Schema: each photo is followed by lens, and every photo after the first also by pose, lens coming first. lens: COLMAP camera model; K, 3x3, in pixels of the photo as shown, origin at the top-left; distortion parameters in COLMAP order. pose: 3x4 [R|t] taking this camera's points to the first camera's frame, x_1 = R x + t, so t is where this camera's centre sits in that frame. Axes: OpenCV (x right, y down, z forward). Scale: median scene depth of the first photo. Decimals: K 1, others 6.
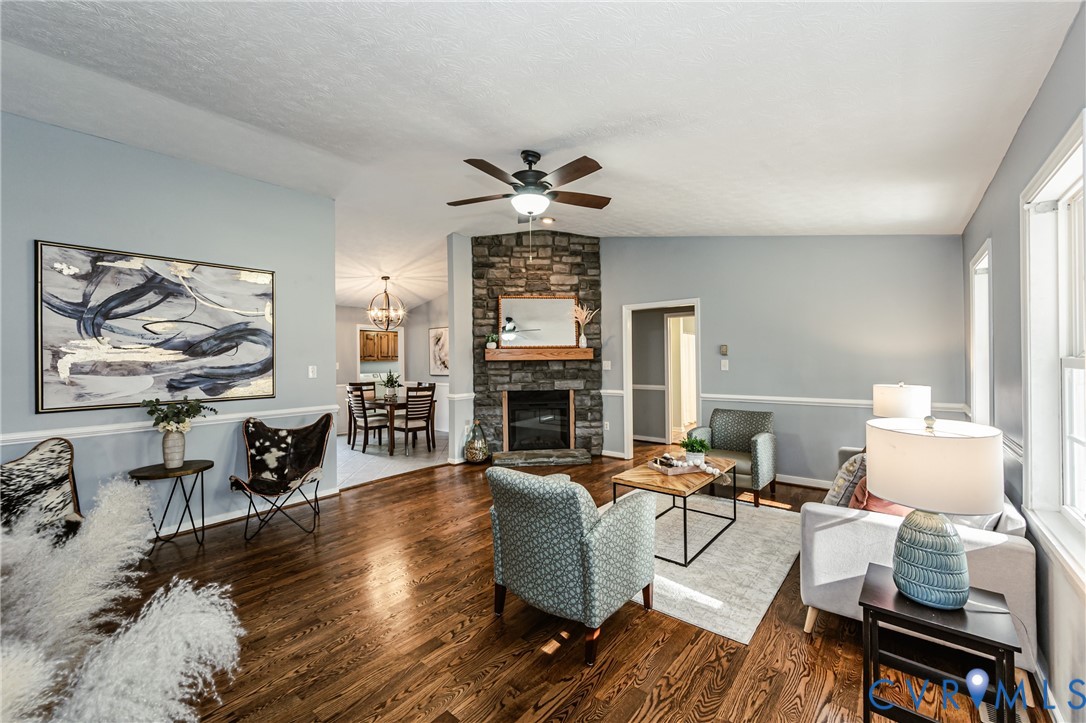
lens RADIAL K [[436.6, 0, 540.6], [0, 436.6, 357.2], [0, 0, 1]] dist [0.000489, 0.000041]
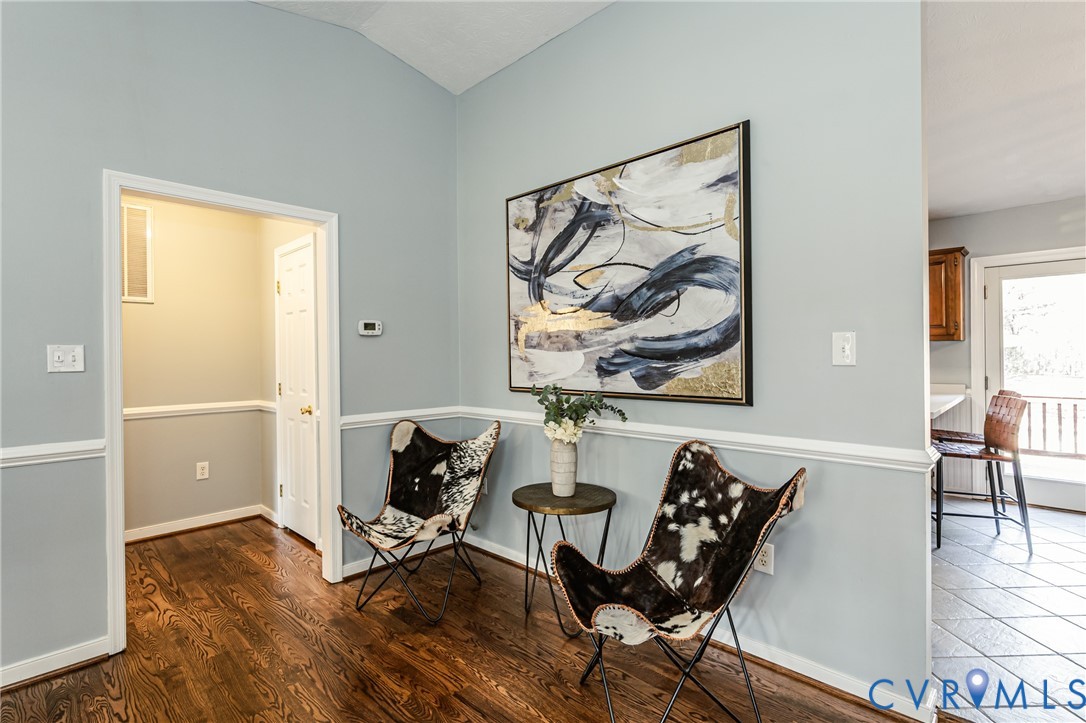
lens RADIAL K [[516.7, 0, 543.0], [0, 516.7, 361.5], [0, 0, 1]] dist [0.021211, 0.000061]
pose [[-0.081908, 0.023303, -0.996367, -0.038227], [0.015006, 0.999642, 0.022146, 0.018037], [0.996527, -0.013137, -0.082229, 0.463874]]
